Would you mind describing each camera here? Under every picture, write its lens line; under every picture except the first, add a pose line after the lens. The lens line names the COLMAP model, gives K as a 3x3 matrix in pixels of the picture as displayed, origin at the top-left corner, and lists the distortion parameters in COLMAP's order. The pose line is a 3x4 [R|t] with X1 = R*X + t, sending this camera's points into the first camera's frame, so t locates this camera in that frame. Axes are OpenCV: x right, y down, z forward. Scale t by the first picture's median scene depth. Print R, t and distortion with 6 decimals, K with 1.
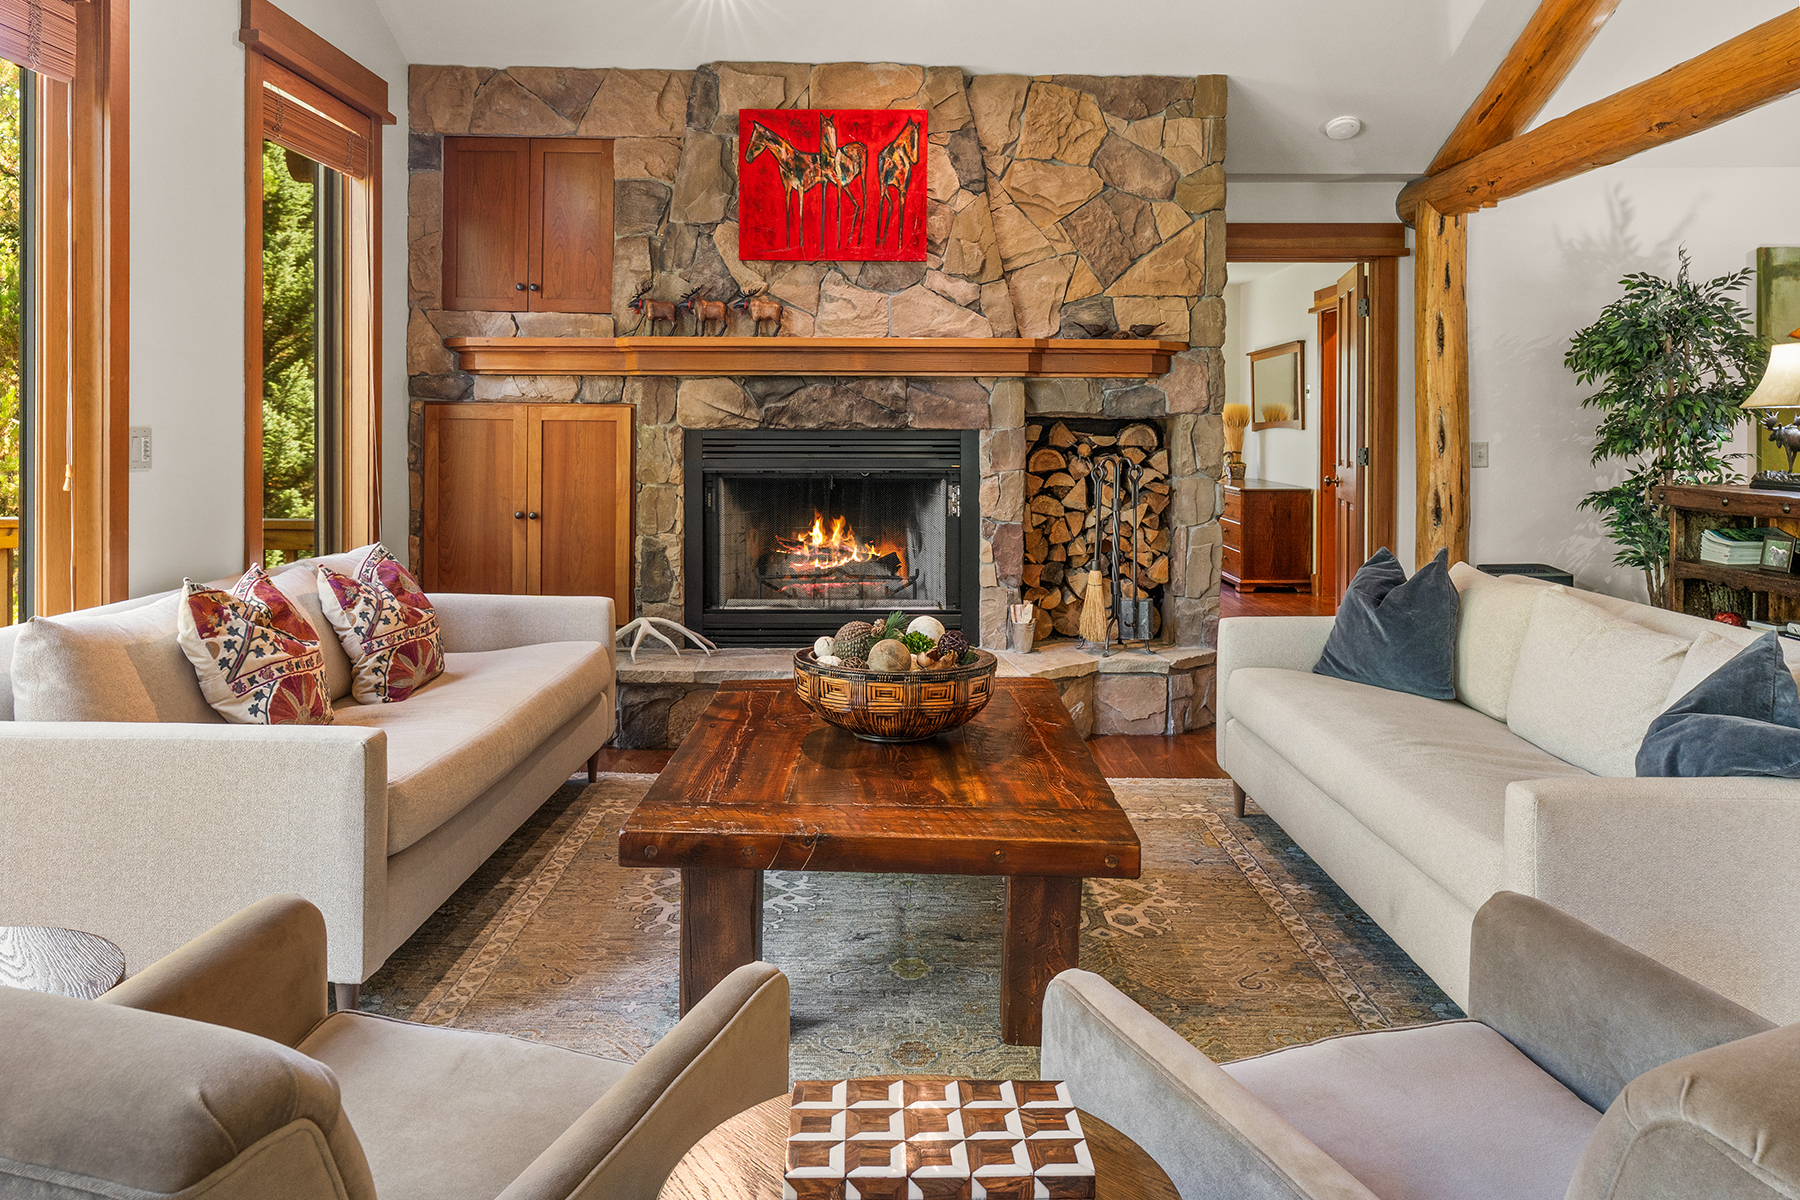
lens RADIAL K [[1313.2, 0, 905.1], [0, 1313.2, 435.3], [0, 0, 1]] dist [-0.002741, -0.001645]
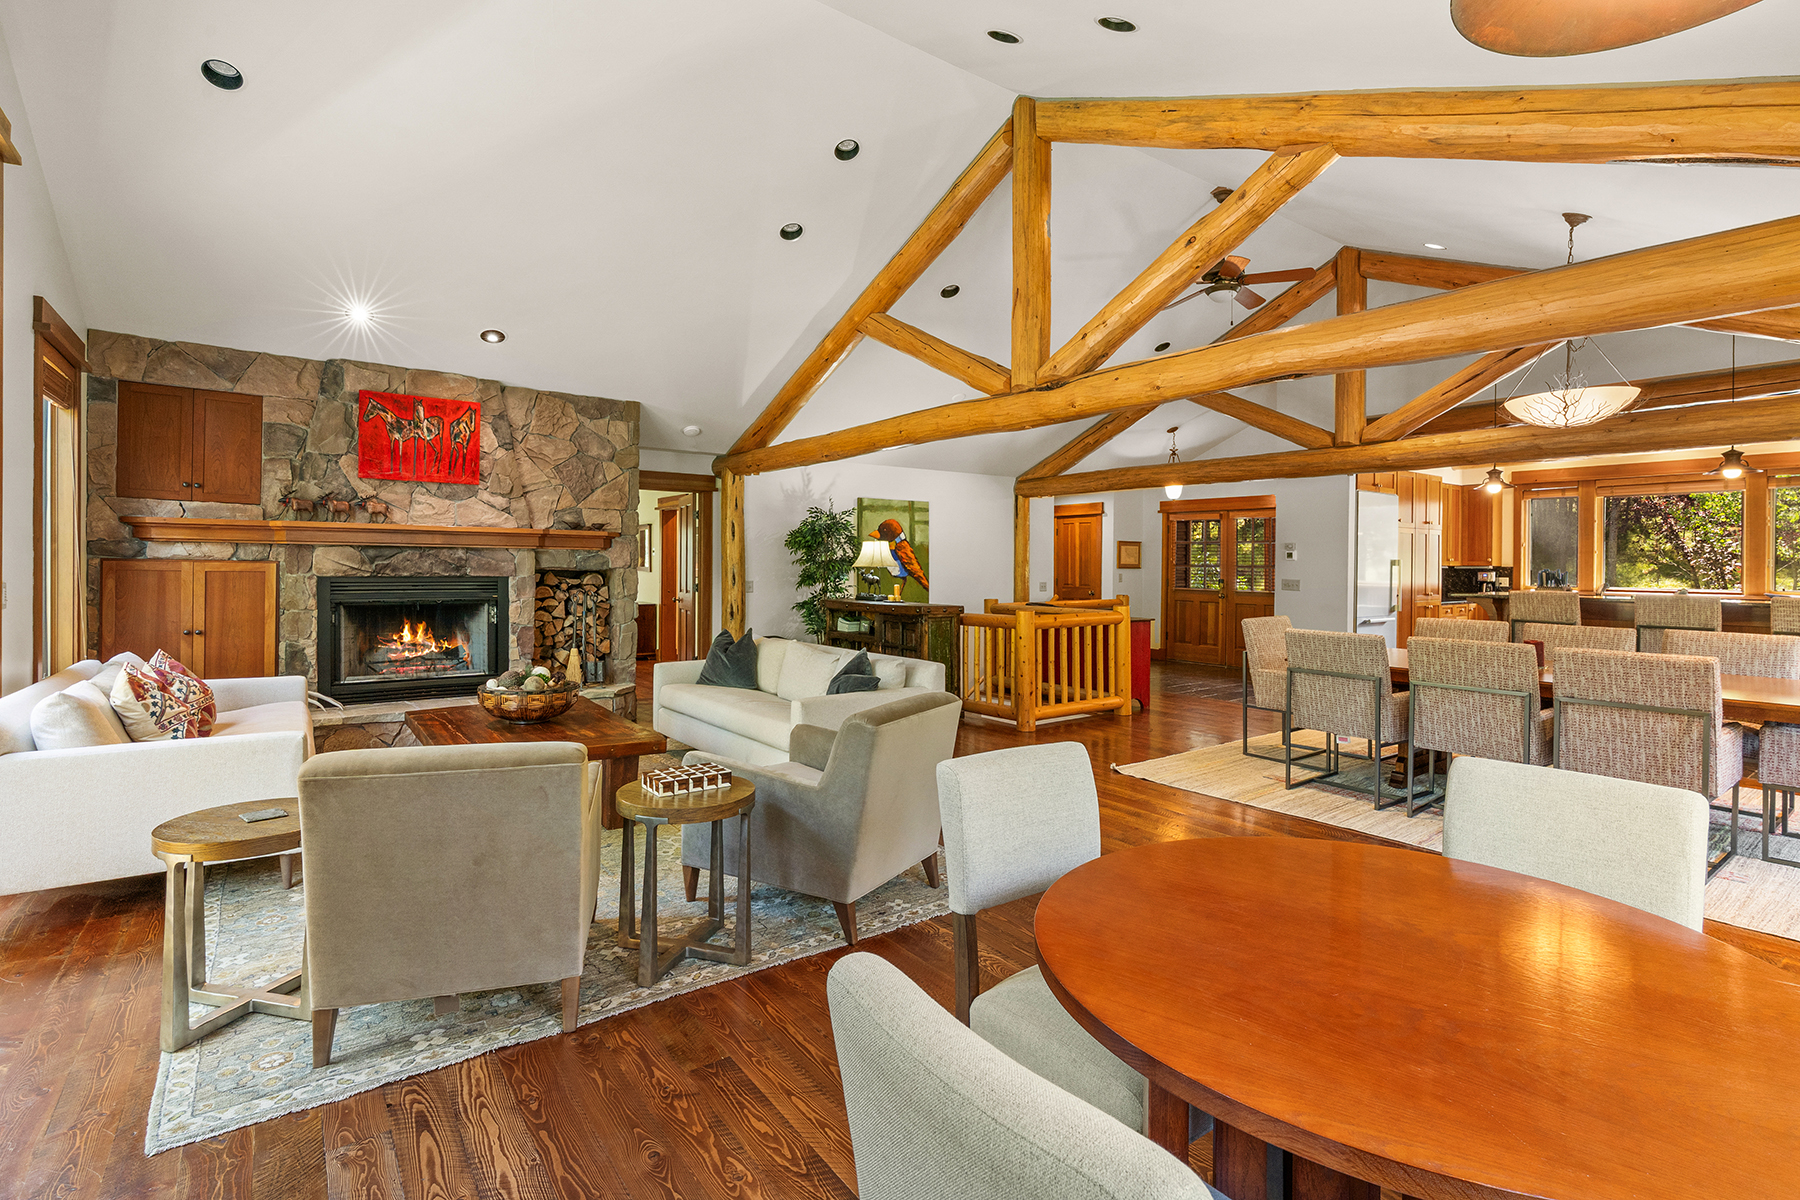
lens RADIAL K [[832.1, 0, 902.5], [0, 832.1, 582.4], [0, 0, 1]] dist [-0.000518, 0.000936]
pose [[0.805186, -0.006765, 0.592984, -0.196392], [-0.002786, 0.999881, 0.015190, -0.015515], [-0.593016, -0.013883, 0.805071, -0.288889]]
